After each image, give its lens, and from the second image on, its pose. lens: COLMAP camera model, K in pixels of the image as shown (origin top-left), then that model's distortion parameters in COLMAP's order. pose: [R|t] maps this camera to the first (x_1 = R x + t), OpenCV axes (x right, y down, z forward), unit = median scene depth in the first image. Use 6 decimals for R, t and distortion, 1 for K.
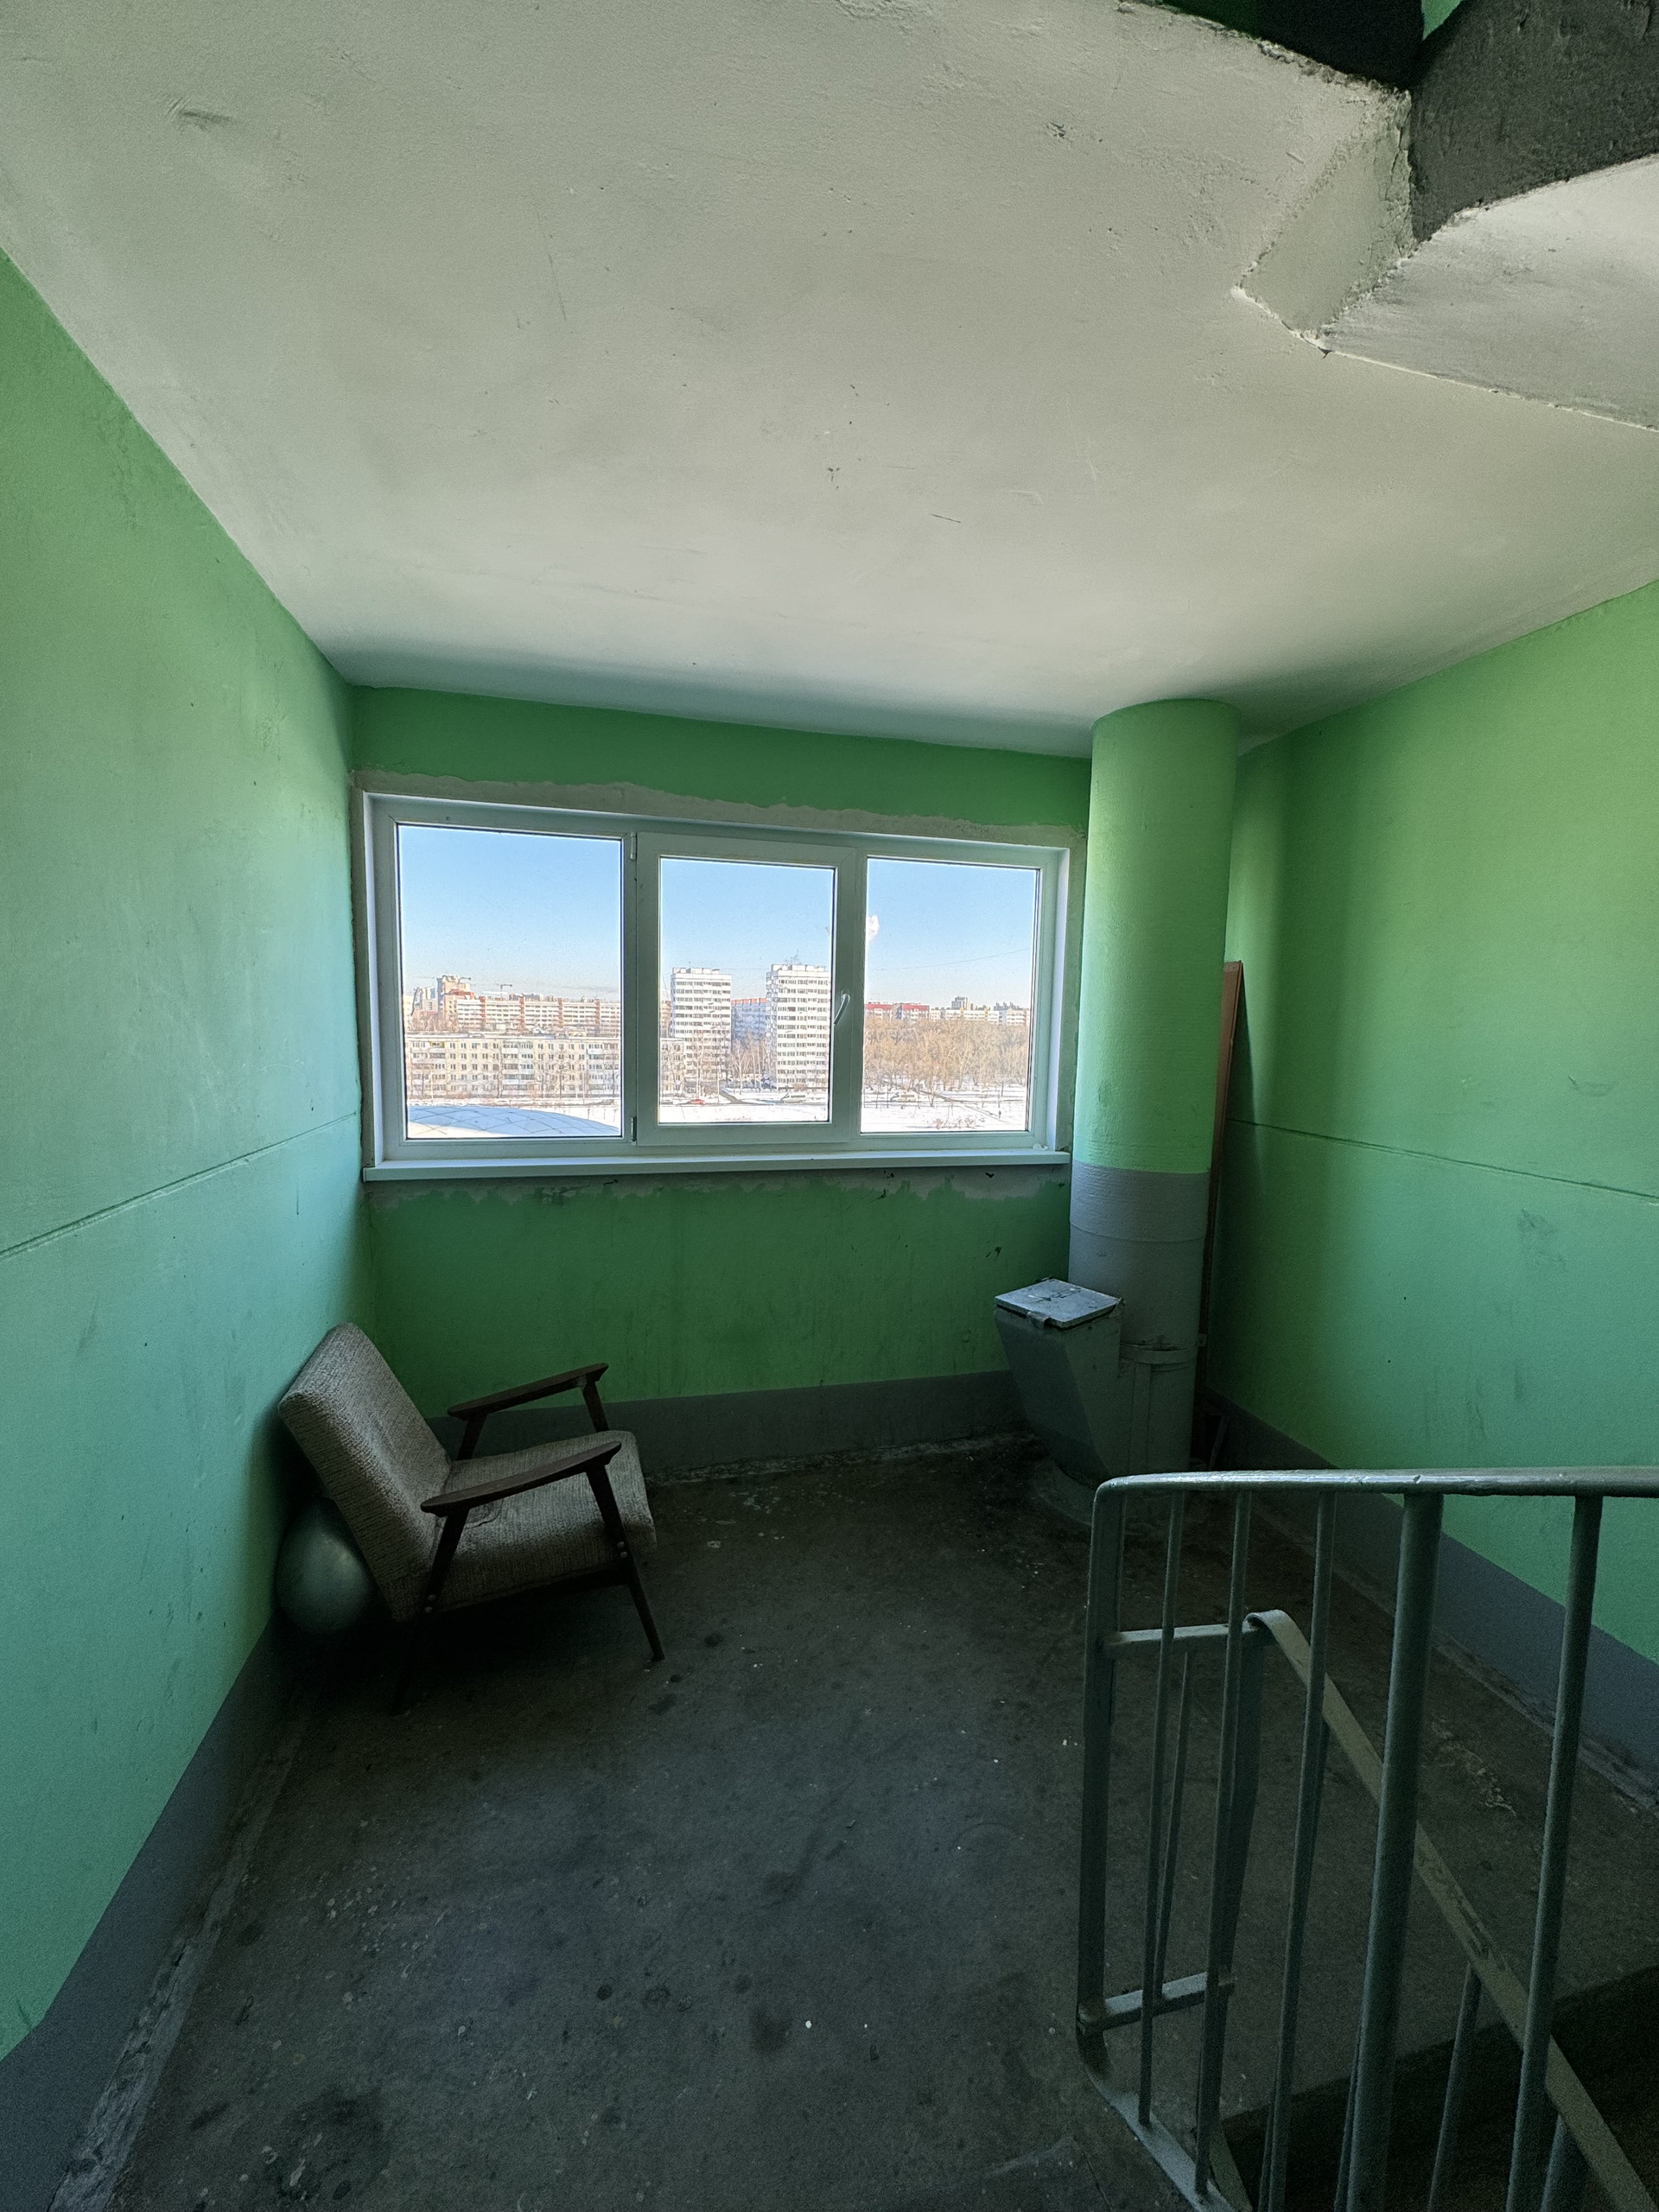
lens RADIAL K [[875.2, 0, 820.0], [0, 875.2, 1103.4], [0, 0, 1]] dist [-0.002380, 0.000277]
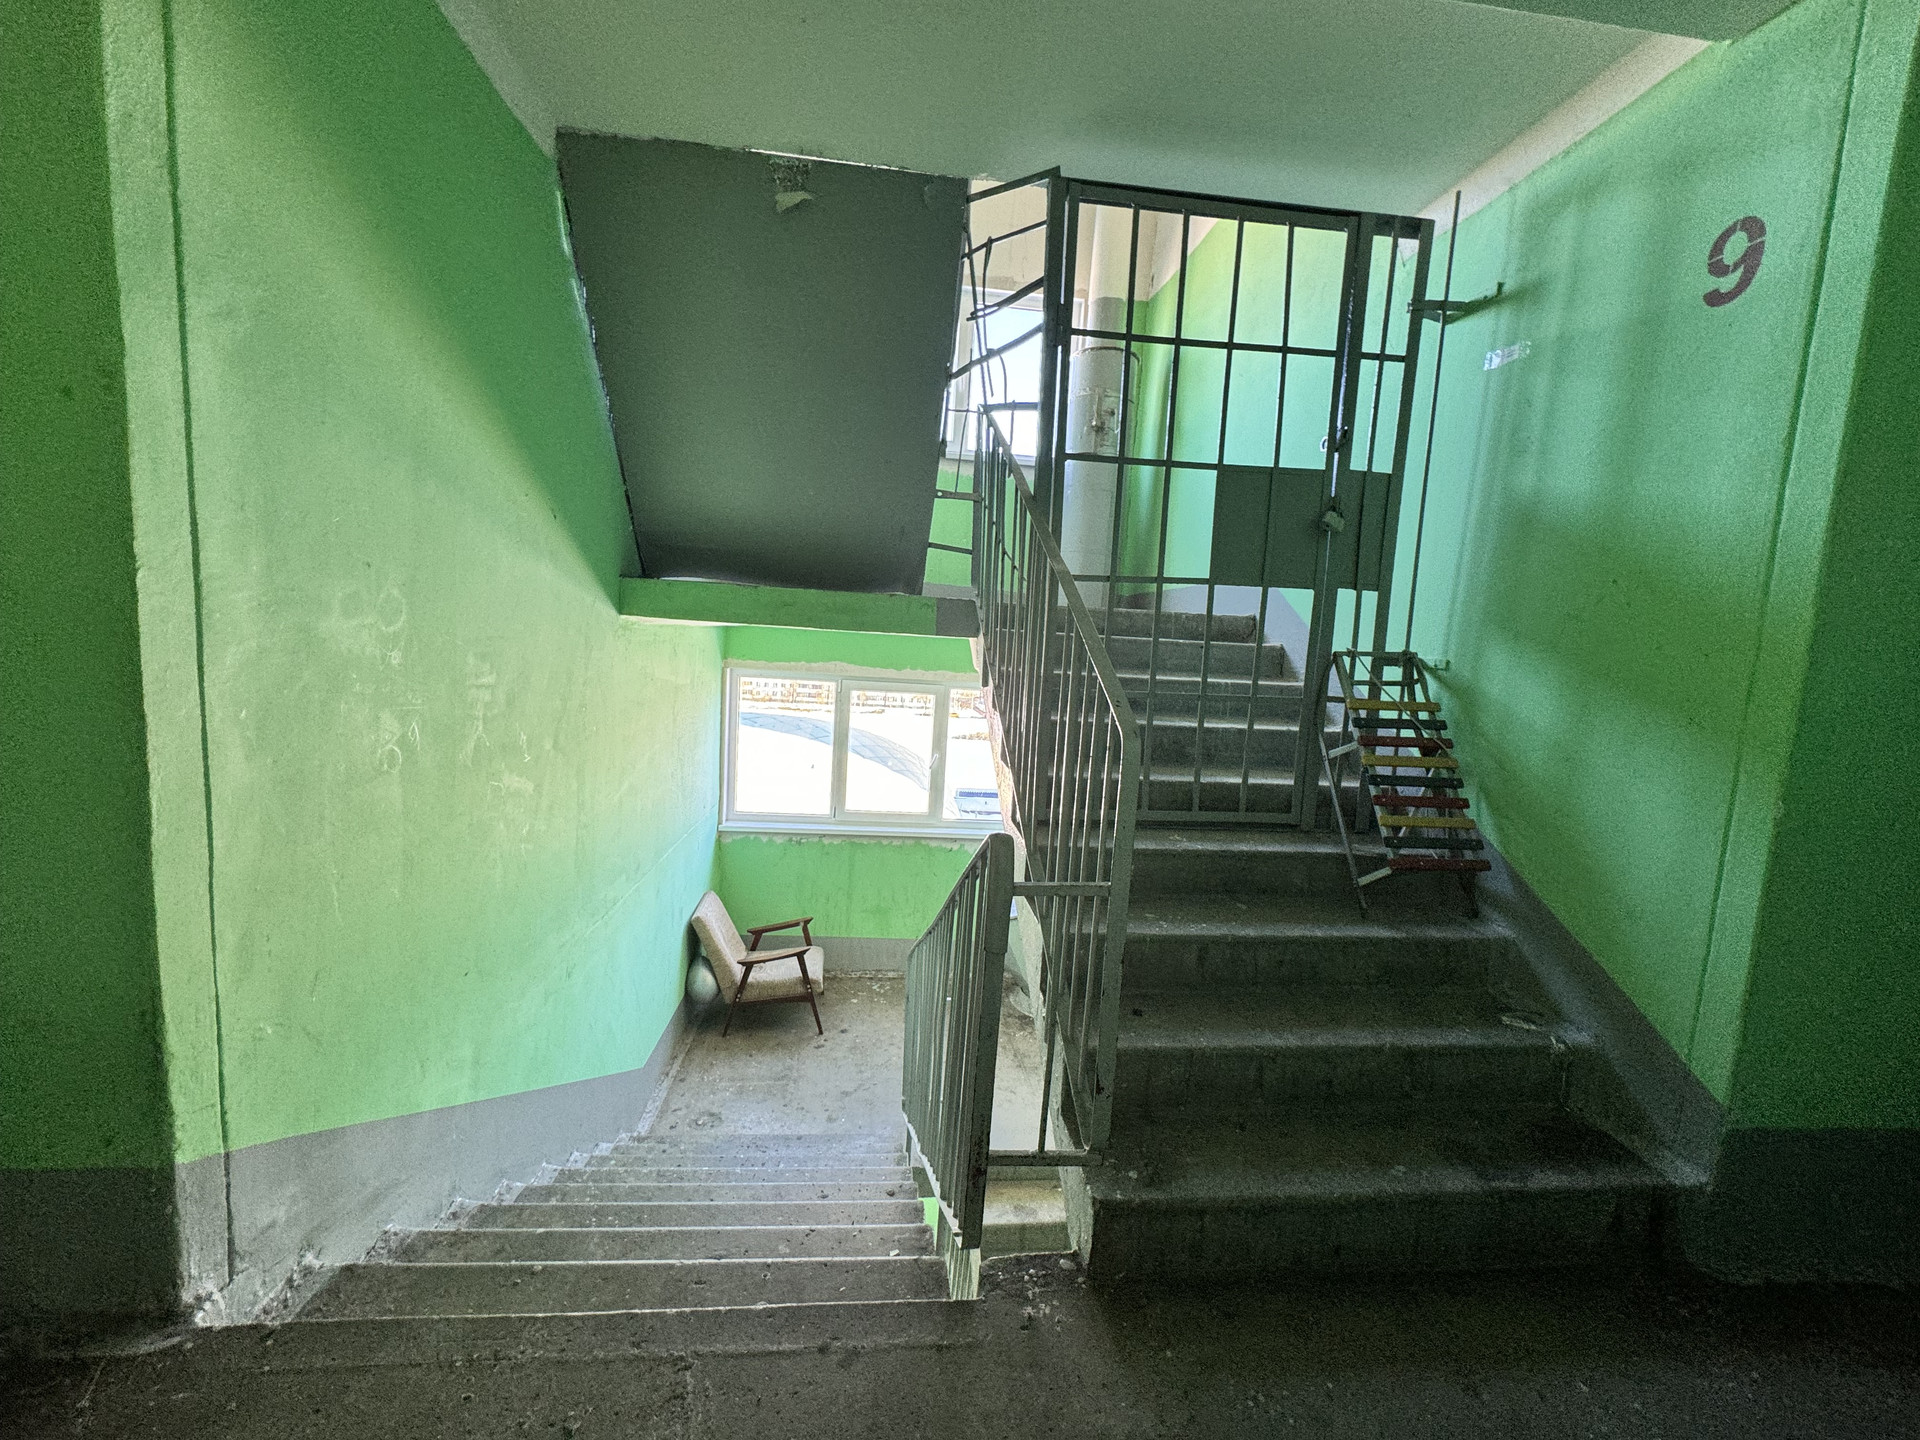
lens RADIAL K [[759.6, 0, 955.6], [0, 759.6, 713.7], [0, 0, 1]] dist [-0.002380, 0.000277]
pose [[0.988593, 0.053851, -0.140657, 0.466864], [-0.054067, 0.998535, 0.002285, -0.324178], [0.140574, 0.005346, 0.990056, -1.144939]]
